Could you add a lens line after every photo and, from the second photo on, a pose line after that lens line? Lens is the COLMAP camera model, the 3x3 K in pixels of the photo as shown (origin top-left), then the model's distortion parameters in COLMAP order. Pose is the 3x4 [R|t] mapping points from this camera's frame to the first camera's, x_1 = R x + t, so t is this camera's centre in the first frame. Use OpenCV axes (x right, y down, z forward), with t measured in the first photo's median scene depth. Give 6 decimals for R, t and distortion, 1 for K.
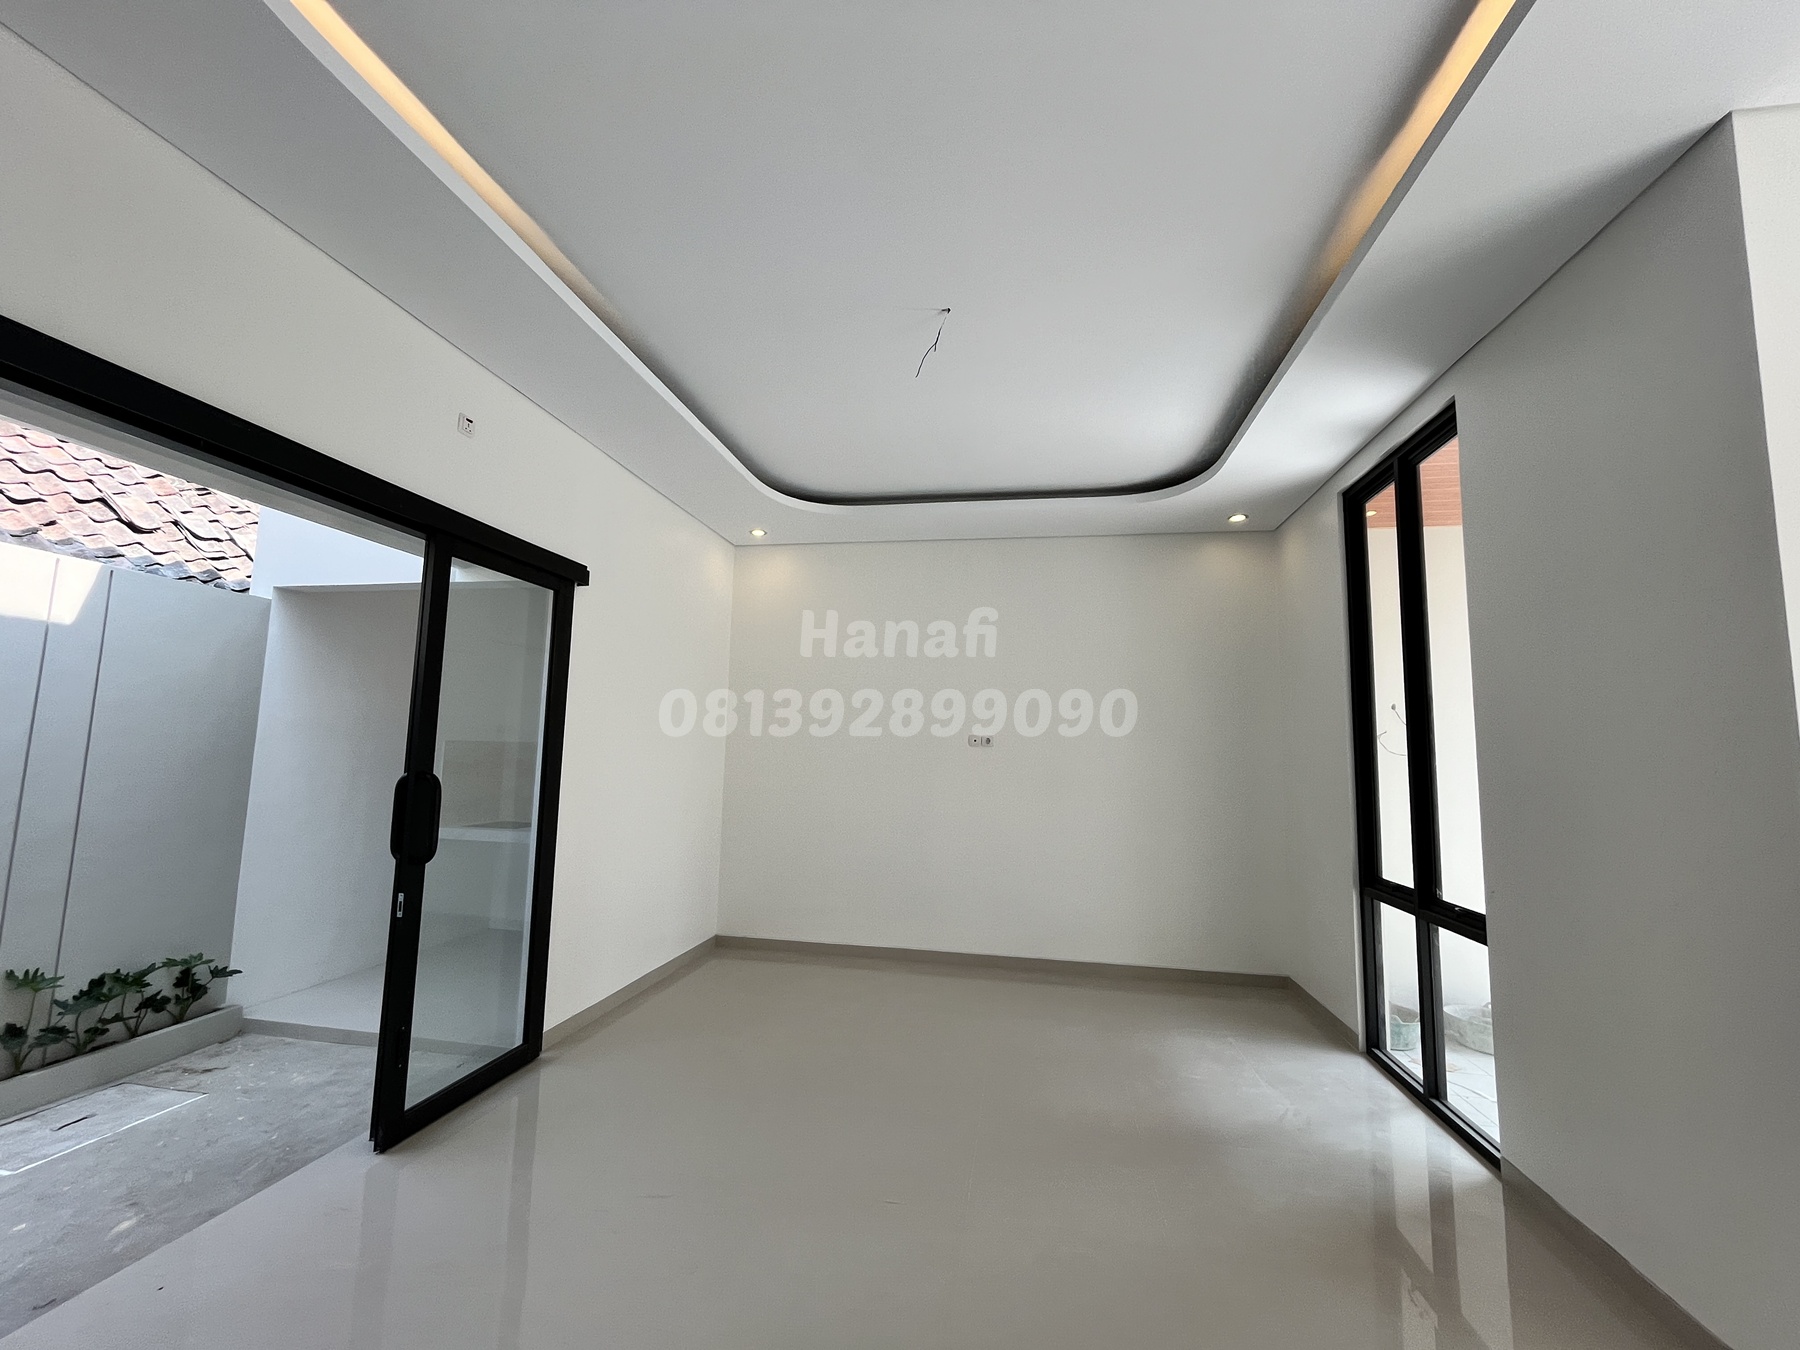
lens RADIAL K [[731.5, 0, 895.4], [0, 731.5, 672.6], [0, 0, 1]] dist [-0.002830, 0.000455]
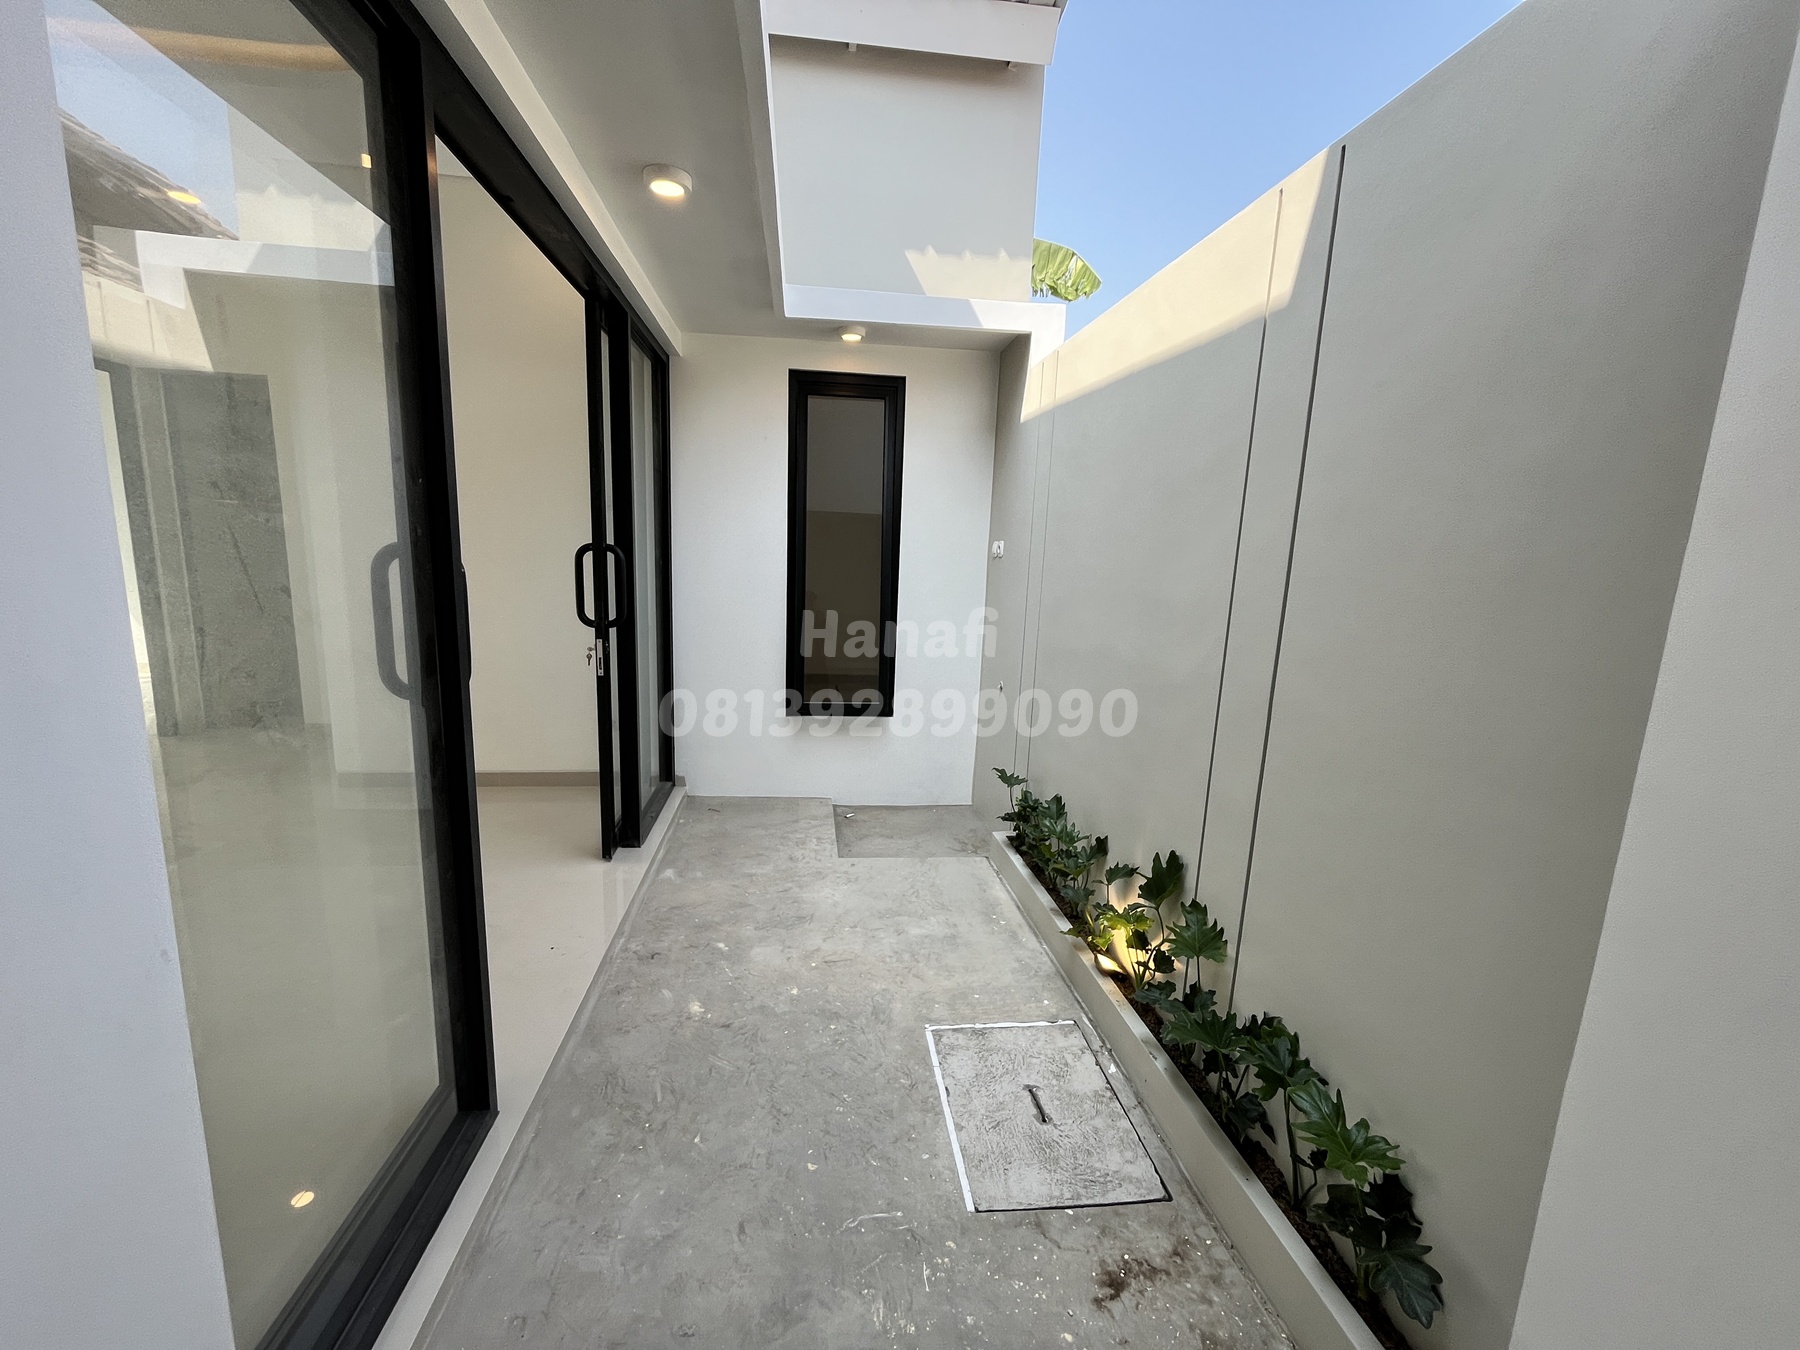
lens RADIAL K [[731.5, 0, 895.4], [0, 731.5, 672.6], [0, 0, 1]] dist [-0.002830, 0.000455]
pose [[-0.953702, -0.005697, -0.300699, -0.676808], [-0.026254, 0.997581, 0.064370, 0.153327], [0.299605, 0.069284, -0.951544, 1.338280]]
